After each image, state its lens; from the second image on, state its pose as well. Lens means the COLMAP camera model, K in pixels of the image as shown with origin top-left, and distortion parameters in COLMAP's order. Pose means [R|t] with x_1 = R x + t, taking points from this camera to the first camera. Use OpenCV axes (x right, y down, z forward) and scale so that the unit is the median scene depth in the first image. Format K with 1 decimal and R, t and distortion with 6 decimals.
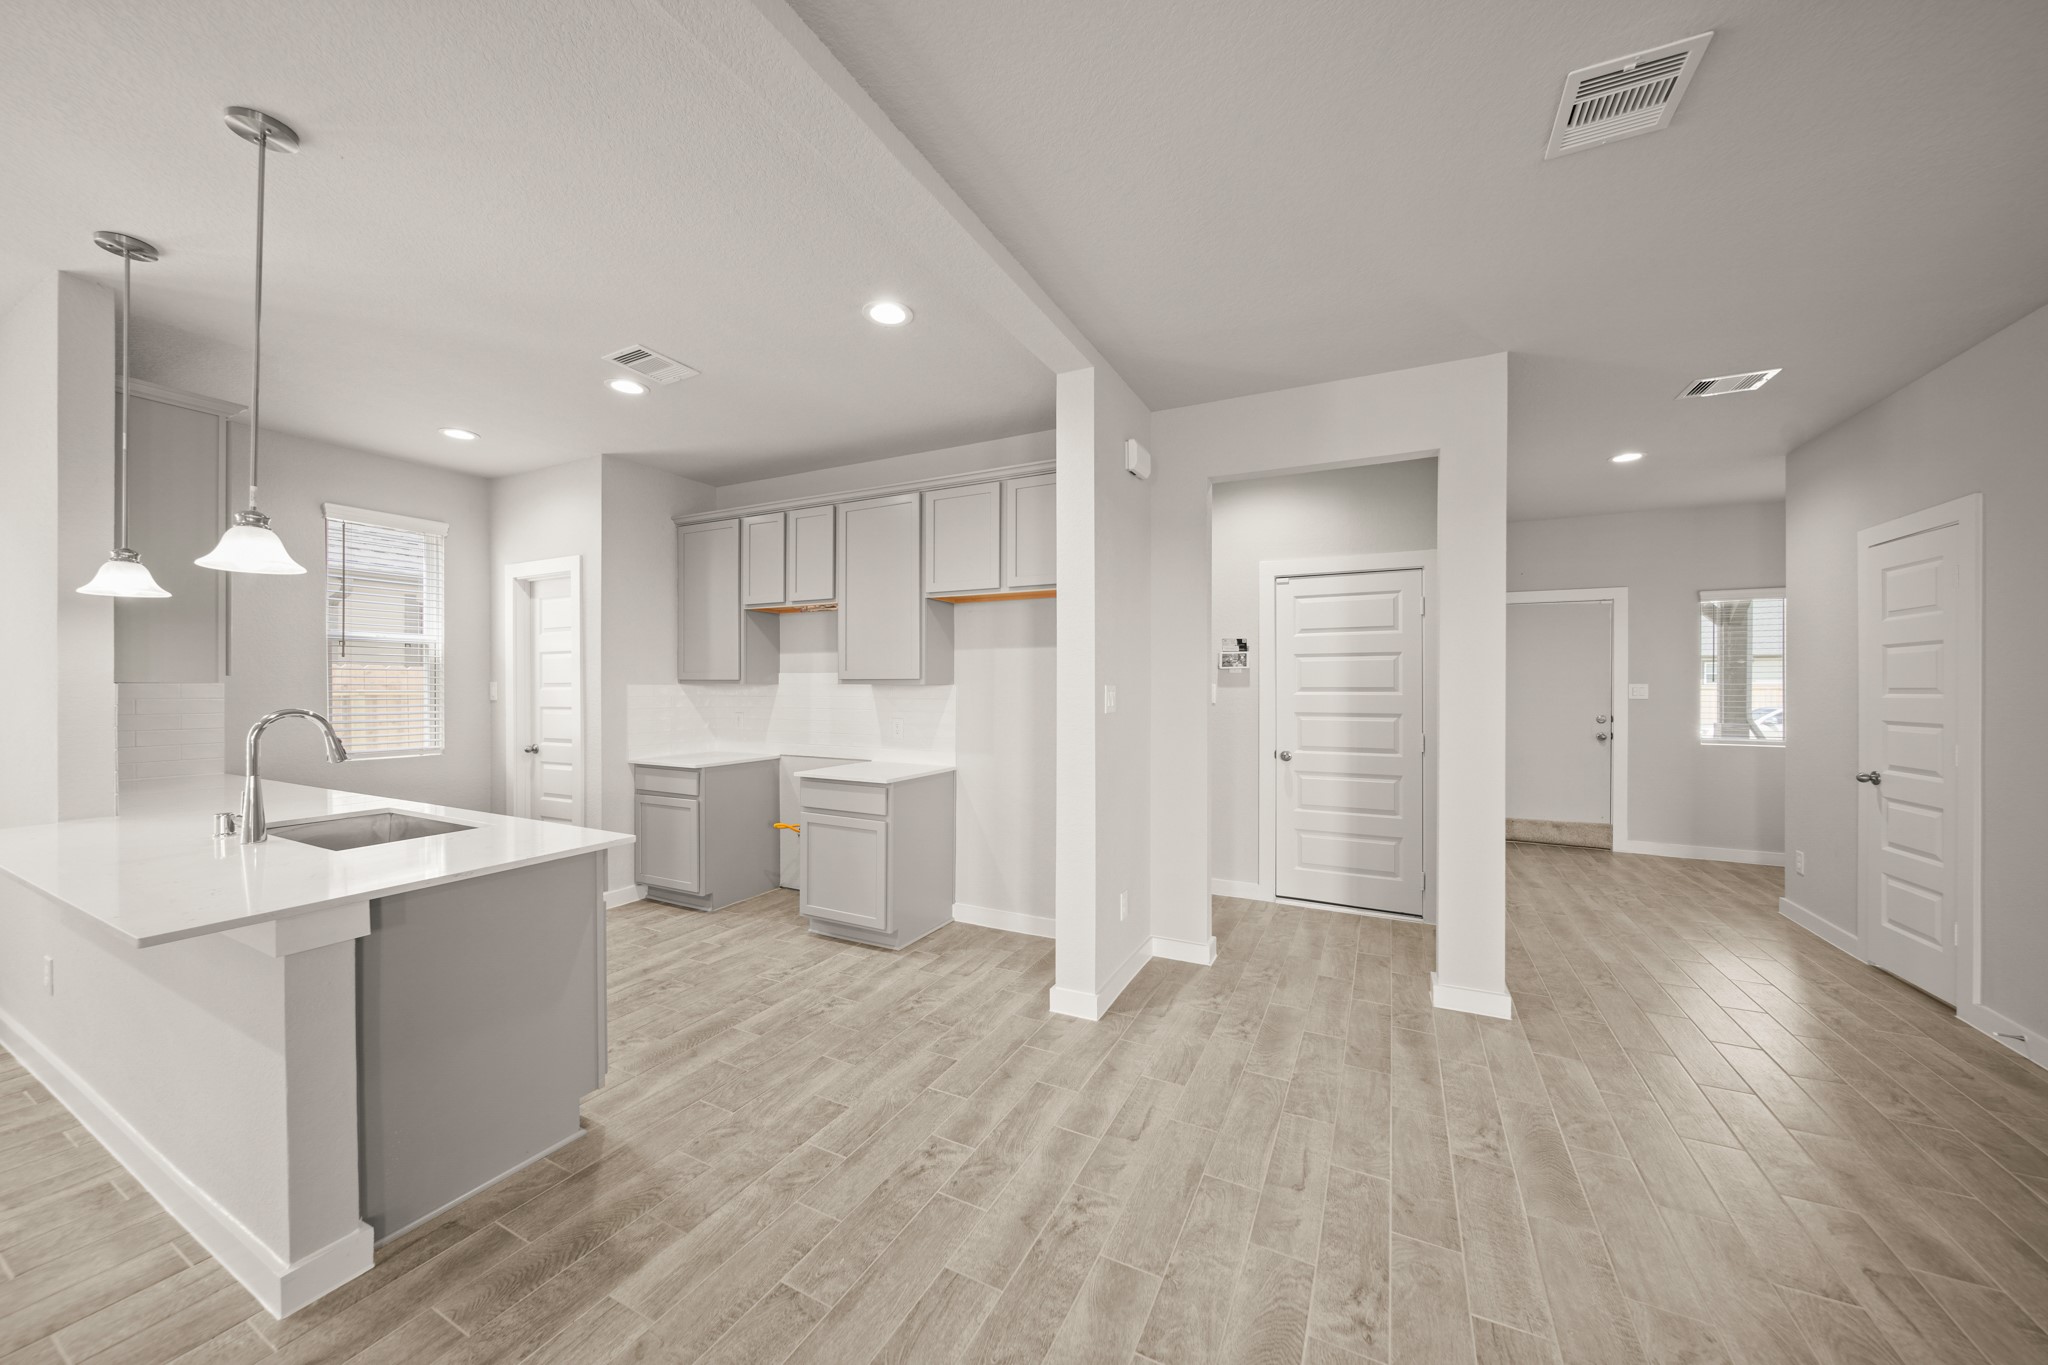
lens RADIAL K [[724.7, 0, 1022.4], [0, 724.7, 684.3], [0, 0, 1]] dist [-0.000743, -0.000127]
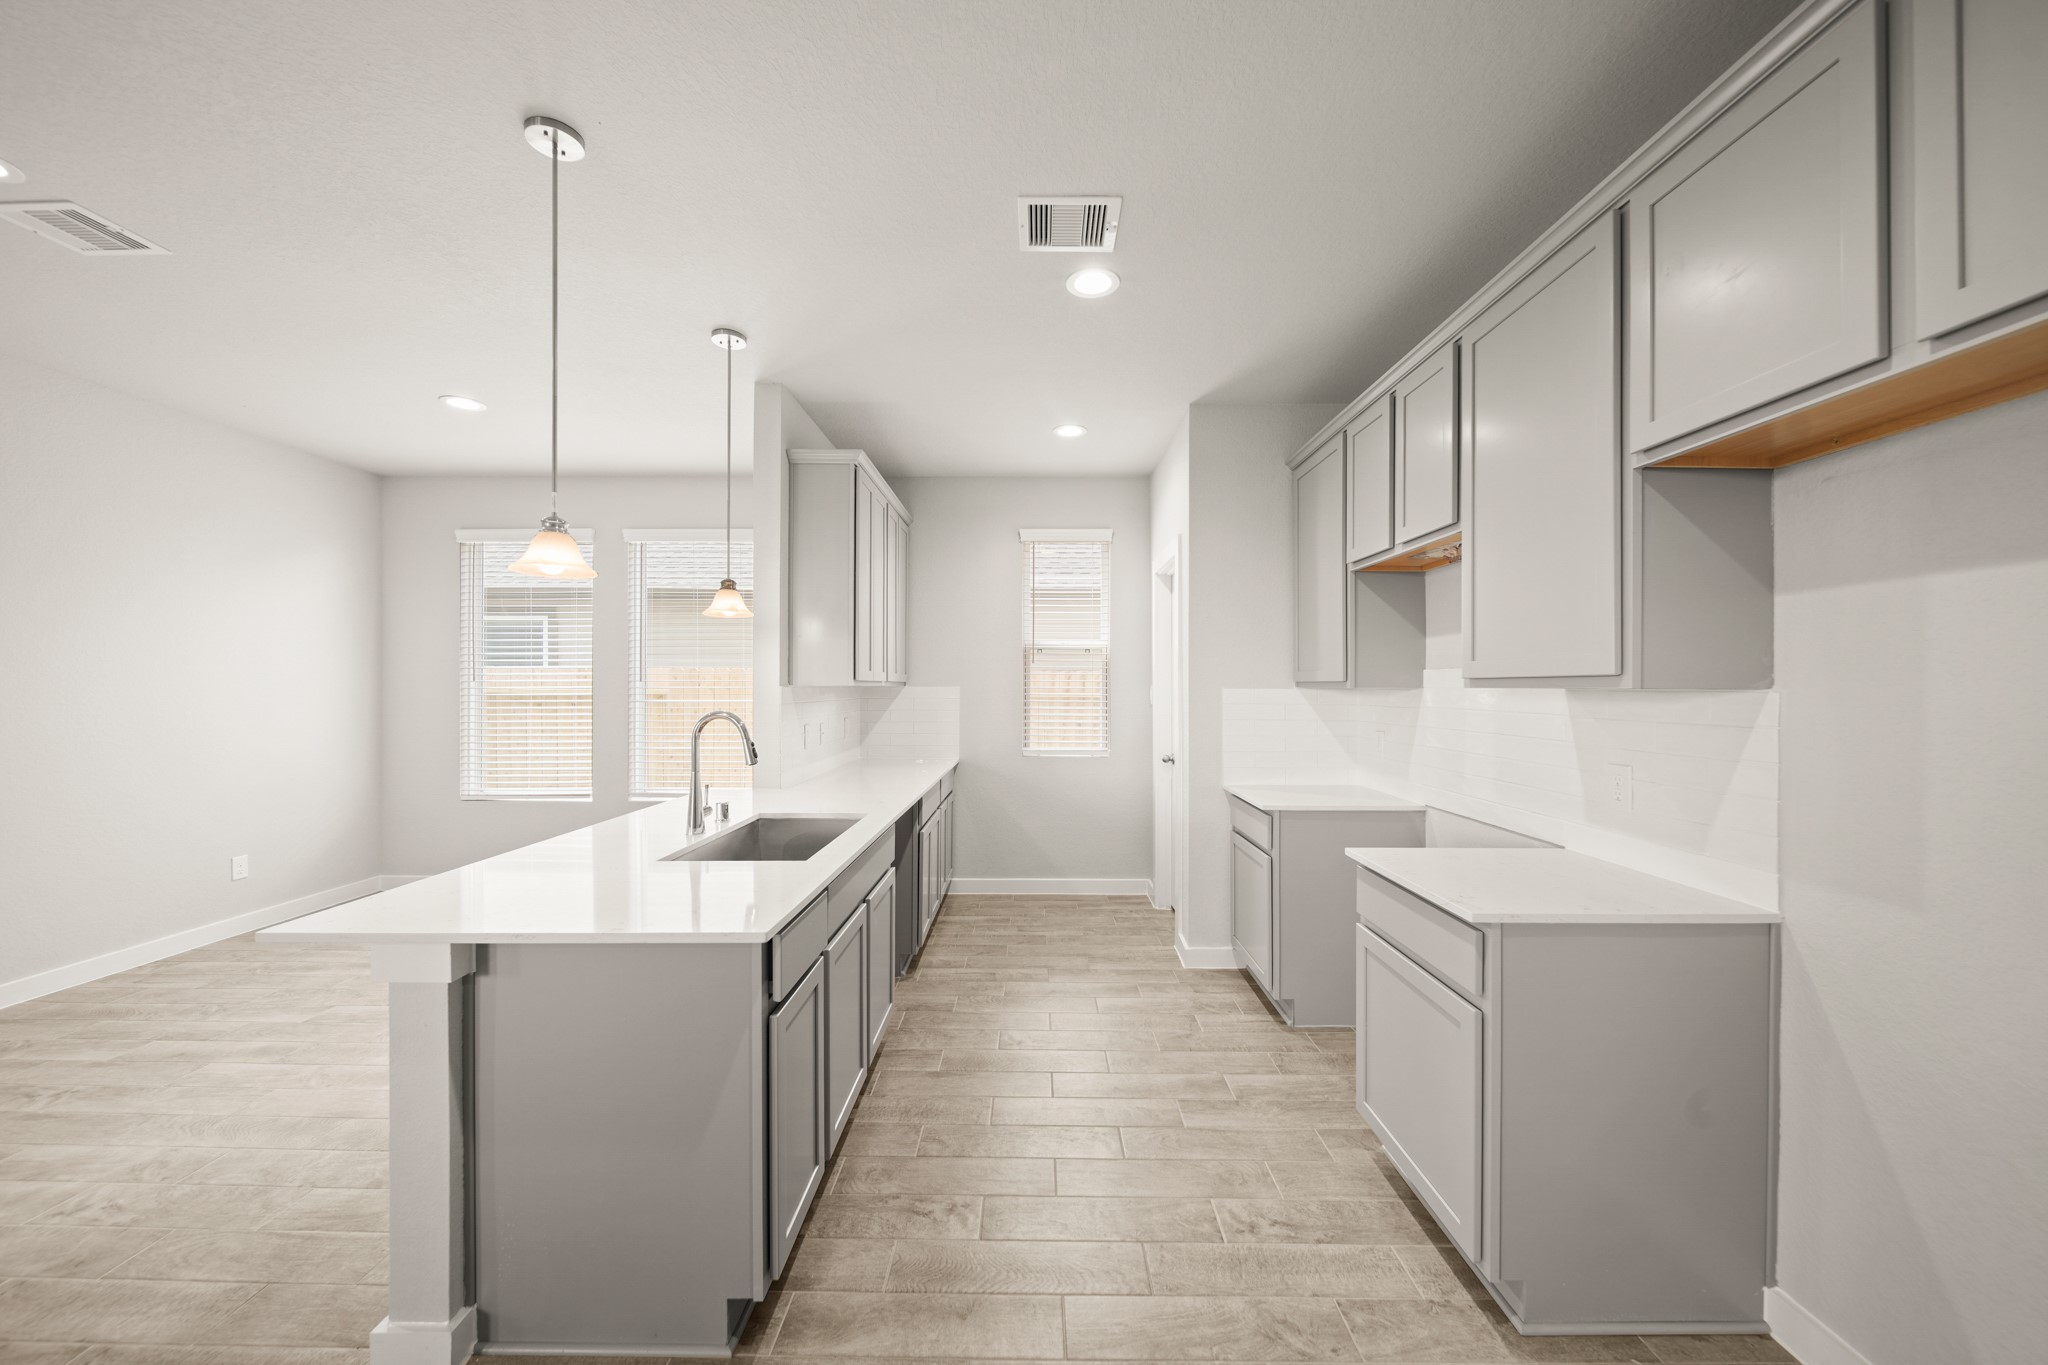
lens RADIAL K [[724.7, 0, 1026.1], [0, 724.7, 684.7], [0, 0, 1]] dist [-0.000743, -0.000127]
pose [[0.449999, -0.003621, -0.893022, 0.063235], [-0.000769, 0.999990, -0.004442, 0.000049], [0.893029, 0.002685, 0.449992, 0.497356]]
